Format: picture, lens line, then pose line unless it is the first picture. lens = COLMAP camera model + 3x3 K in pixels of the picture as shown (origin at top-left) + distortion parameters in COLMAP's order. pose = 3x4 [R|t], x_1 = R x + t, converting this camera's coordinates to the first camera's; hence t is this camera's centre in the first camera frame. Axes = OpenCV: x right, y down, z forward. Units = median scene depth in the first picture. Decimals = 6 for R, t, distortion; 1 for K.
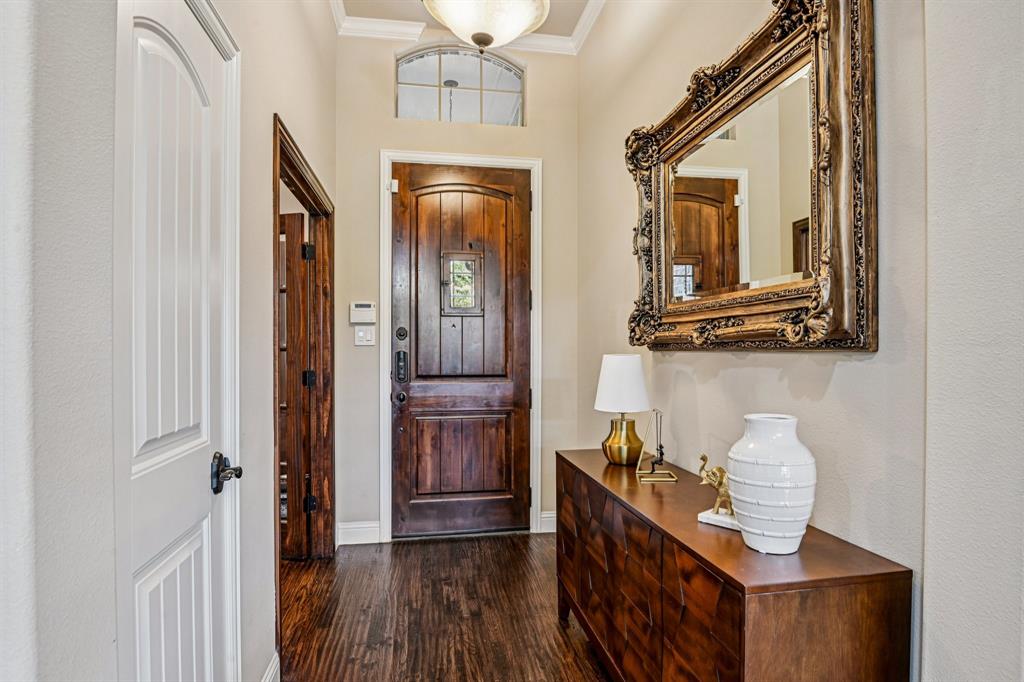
lens RADIAL K [[529.3, 0, 515.8], [0, 529.3, 349.8], [0, 0, 1]] dist [-0.016426, -0.001583]
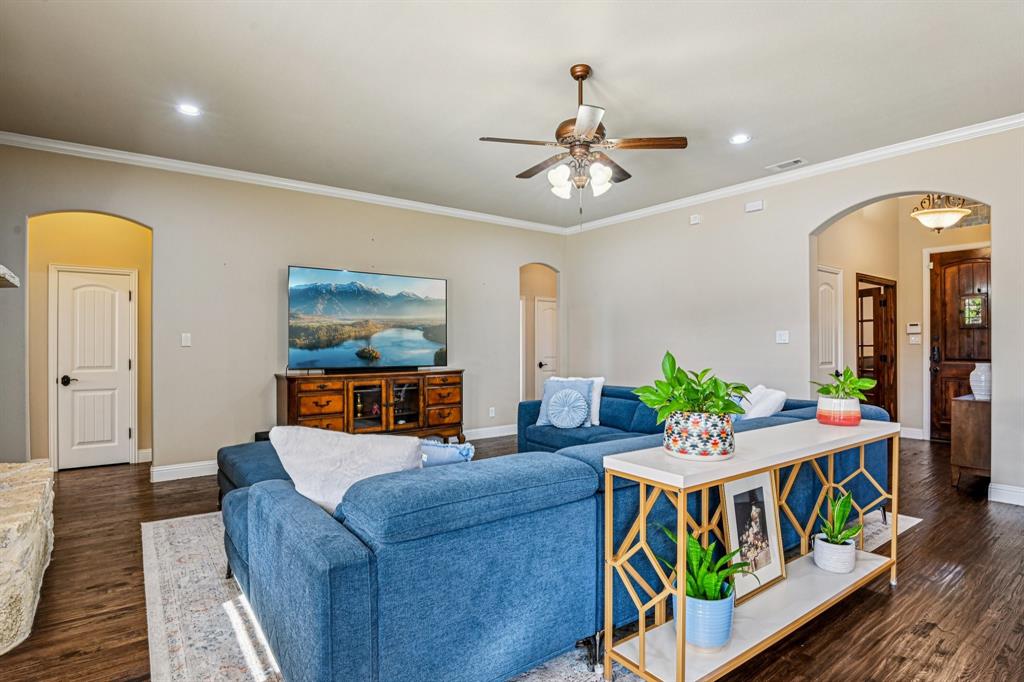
lens RADIAL K [[529.3, 0, 515.8], [0, 529.3, 349.8], [0, 0, 1]] dist [-0.016426, -0.001583]
pose [[0.446114, 0.004260, -0.894966, 0.866323], [-0.000496, 0.999990, 0.004513, 0.007070], [0.894976, -0.001570, 0.446112, -1.339442]]
